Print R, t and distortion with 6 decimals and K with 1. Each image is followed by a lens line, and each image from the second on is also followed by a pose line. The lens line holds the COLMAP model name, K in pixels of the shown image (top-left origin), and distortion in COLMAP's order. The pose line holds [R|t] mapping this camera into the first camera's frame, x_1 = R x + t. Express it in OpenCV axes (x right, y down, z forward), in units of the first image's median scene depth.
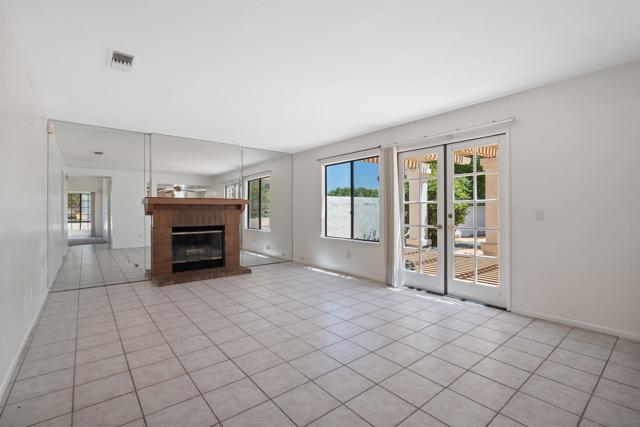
lens RADIAL K [[291.4, 0, 320.4], [0, 291.4, 214.7], [0, 0, 1]] dist [-0.002151, -0.001227]
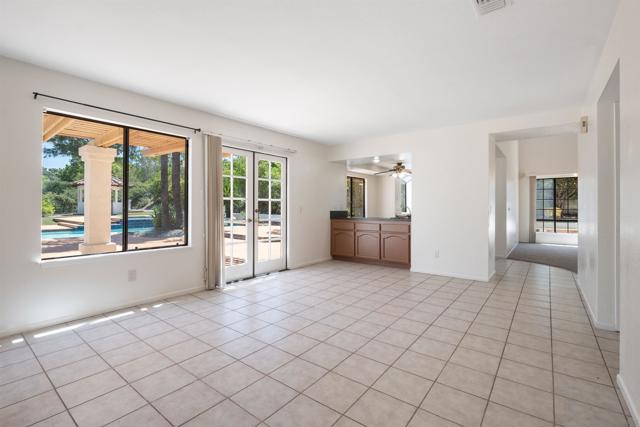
lens RADIAL K [[295.6, 0, 322.5], [0, 295.6, 209.6], [0, 0, 1]] dist [-0.013570, 0.000207]
pose [[-0.235024, -0.003456, 0.971984, -0.983879], [0.013364, 0.999888, 0.006786, -0.007662], [-0.971898, 0.014584, -0.234951, 1.202293]]
